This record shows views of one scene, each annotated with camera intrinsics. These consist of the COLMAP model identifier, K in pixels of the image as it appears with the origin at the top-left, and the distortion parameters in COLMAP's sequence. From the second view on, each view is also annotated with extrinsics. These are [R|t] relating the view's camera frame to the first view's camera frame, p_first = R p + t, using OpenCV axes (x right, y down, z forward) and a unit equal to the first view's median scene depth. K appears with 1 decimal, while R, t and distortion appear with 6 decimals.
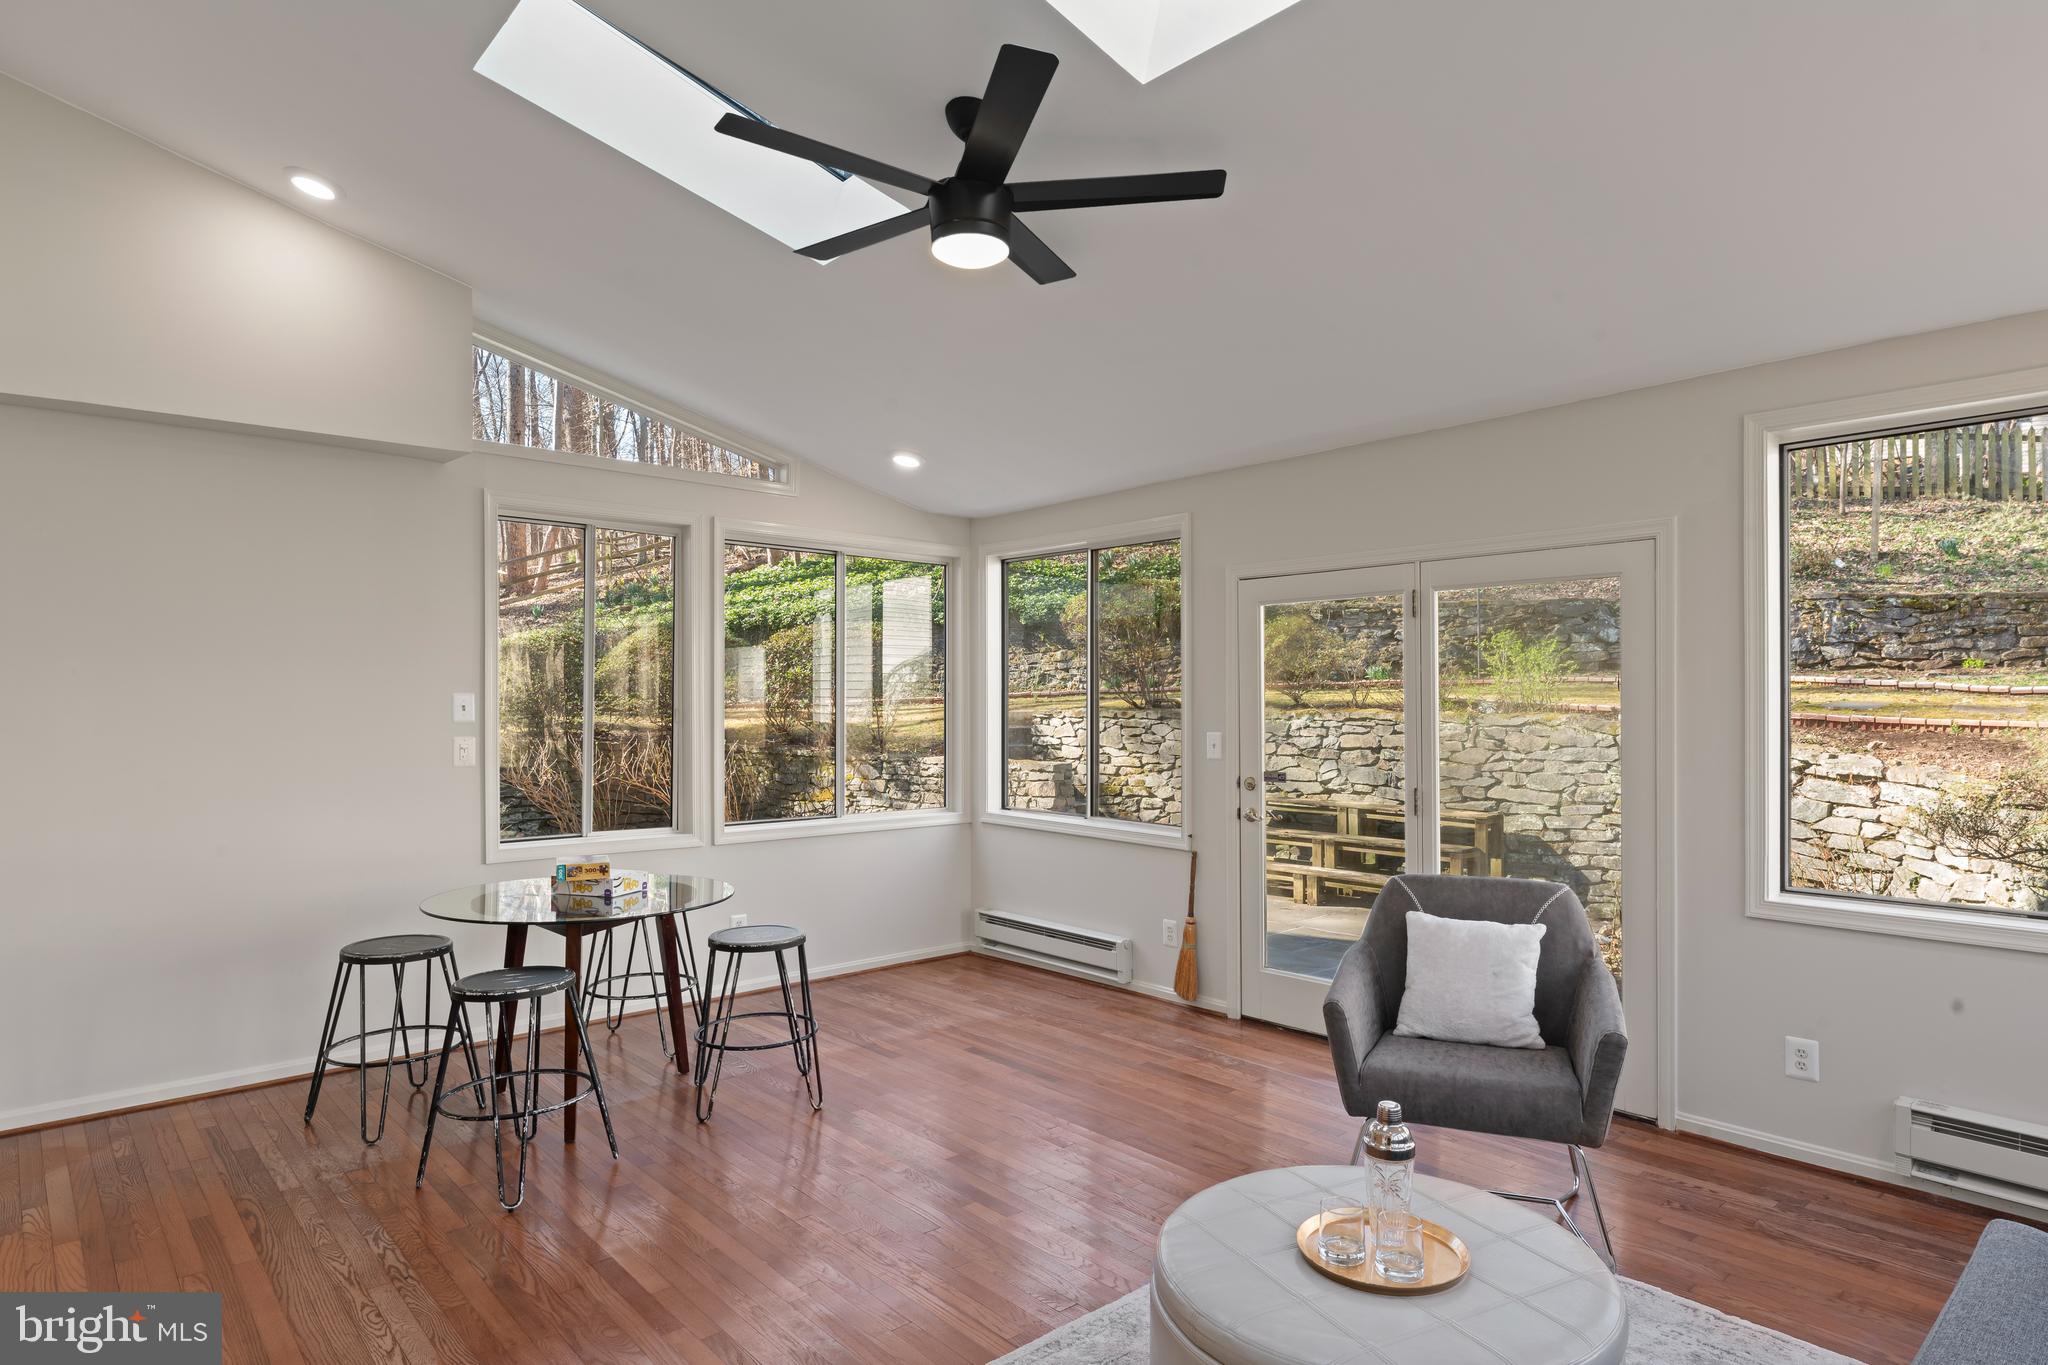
lens RADIAL K [[1130.9, 0, 1026.0], [0, 1130.9, 720.6], [0, 0, 1]] dist [0.001484, 0.000308]
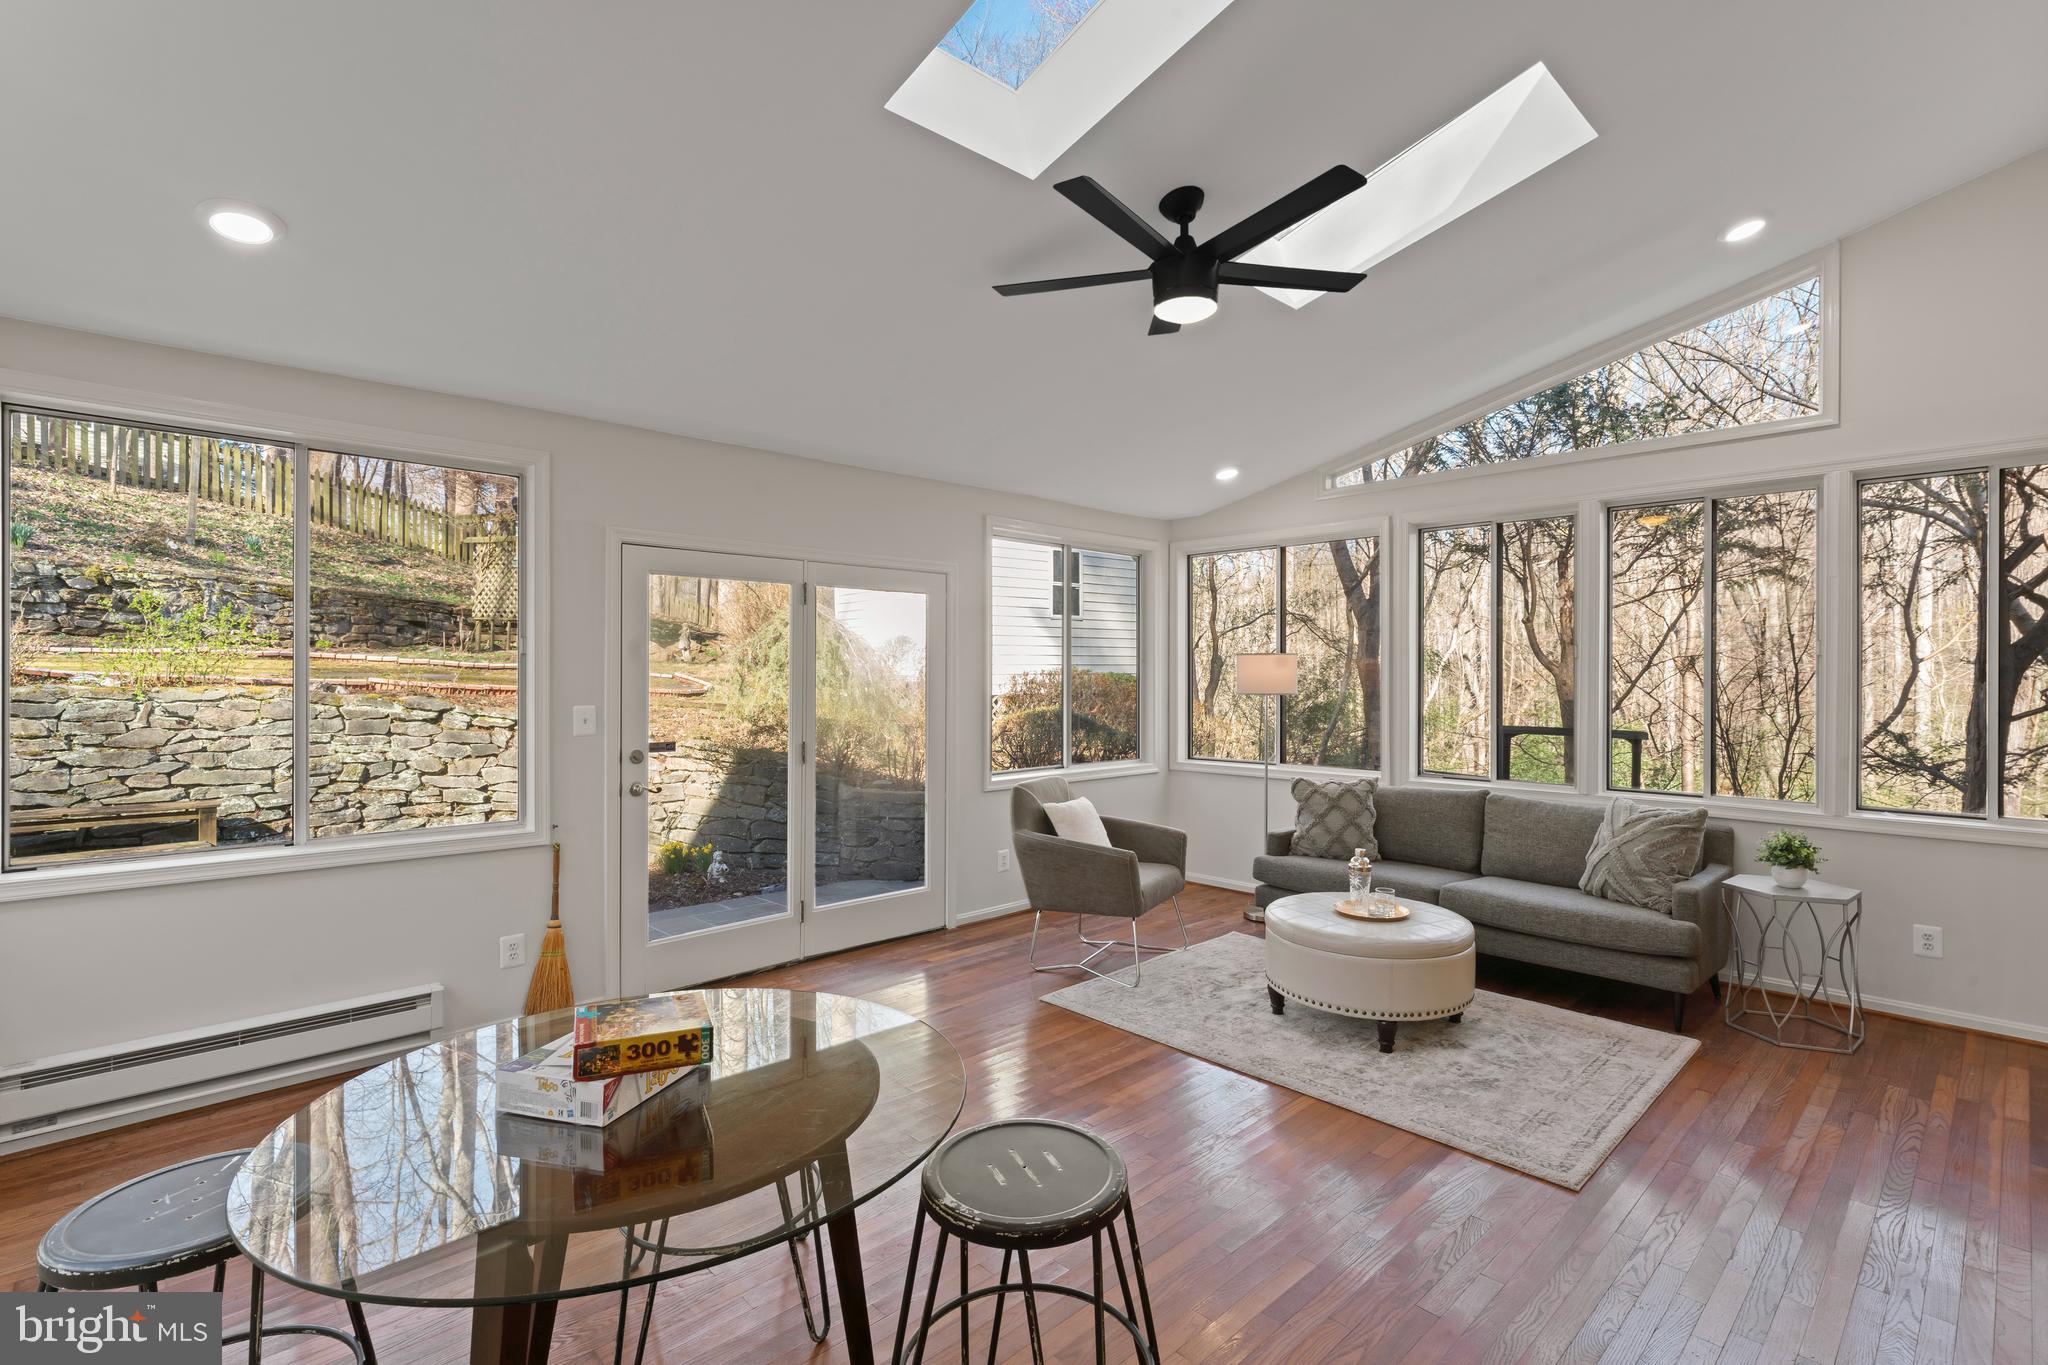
lens RADIAL K [[955.8, 0, 1024.0], [0, 955.8, 682.5], [0, 0, 1]] dist [0.000325, 0.000155]
pose [[-0.039553, -0.006236, 0.999198, -0.346162], [0.014853, 0.999866, 0.006828, -0.005060], [-0.999107, 0.015111, -0.039455, 0.381871]]
